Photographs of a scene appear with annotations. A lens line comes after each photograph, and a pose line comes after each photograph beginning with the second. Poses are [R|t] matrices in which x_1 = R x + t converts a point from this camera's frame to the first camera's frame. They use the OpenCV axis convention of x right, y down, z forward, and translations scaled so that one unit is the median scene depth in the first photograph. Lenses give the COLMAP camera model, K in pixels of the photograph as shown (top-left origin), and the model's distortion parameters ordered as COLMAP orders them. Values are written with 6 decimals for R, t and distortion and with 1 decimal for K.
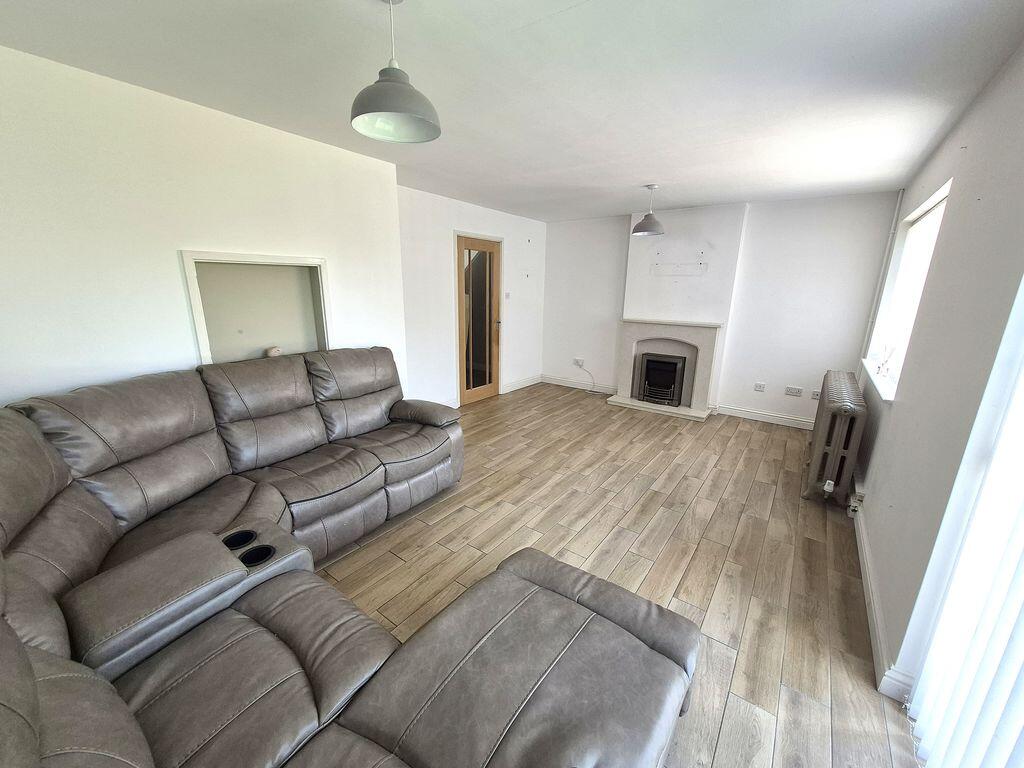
lens RADIAL K [[400.6, 0, 518.1], [0, 400.6, 388.3], [0, 0, 1]] dist [0.008210, -0.005229]
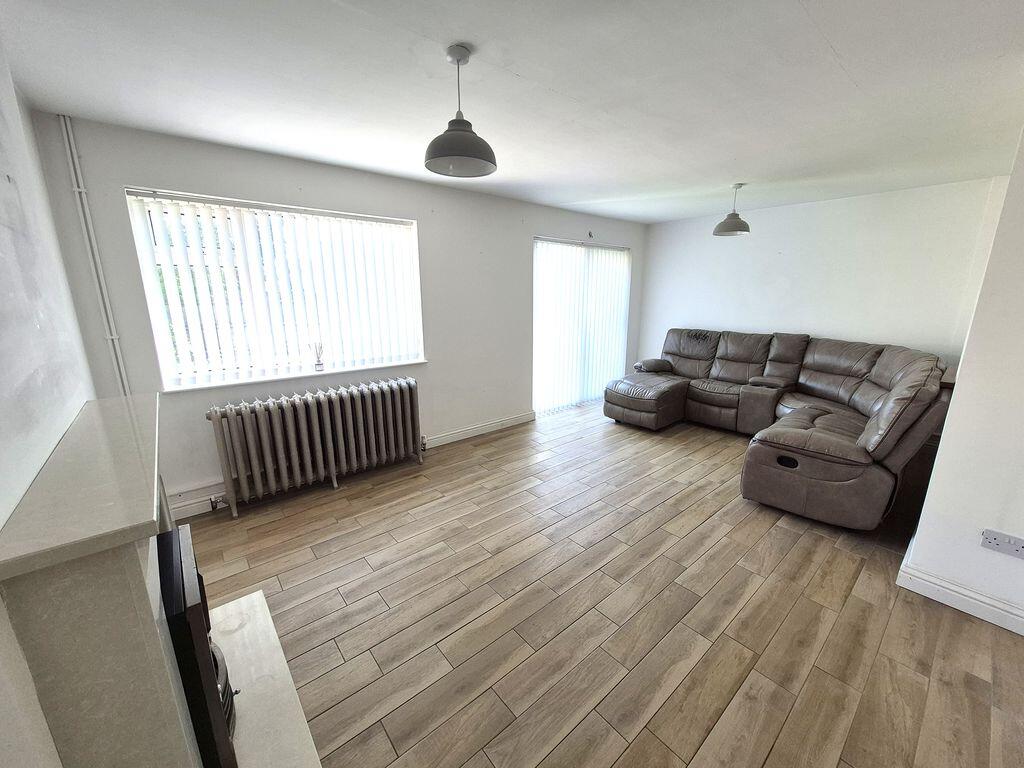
lens RADIAL K [[400.6, 0, 518.1], [0, 400.6, 388.3], [0, 0, 1]] dist [0.008210, -0.005229]
pose [[-0.972769, -0.073149, 0.219932, 0.177207], [0.038395, 0.884926, 0.464146, -0.447565], [-0.228576, 0.459951, -0.858020, 1.765632]]
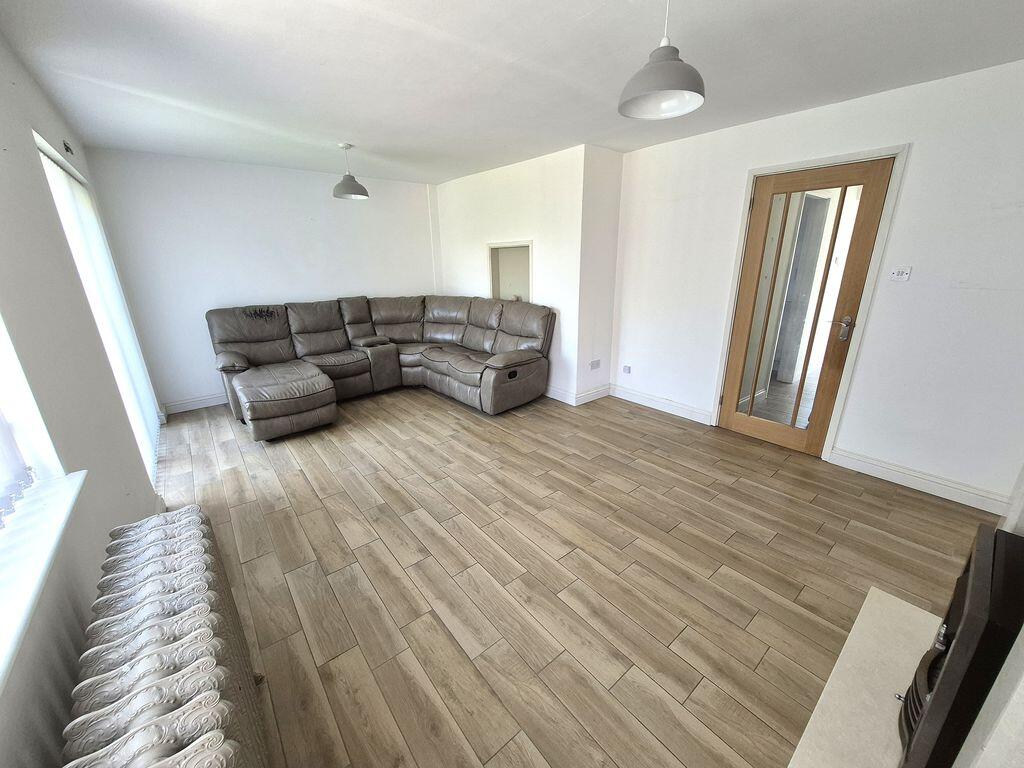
lens RADIAL K [[400.6, 0, 518.1], [0, 400.6, 388.3], [0, 0, 1]] dist [0.008210, -0.005229]
pose [[-0.248341, 0.287602, -0.924993, 0.942474], [-0.232015, 0.909452, 0.345061, -0.290498], [0.940476, 0.300305, -0.159127, 1.213716]]
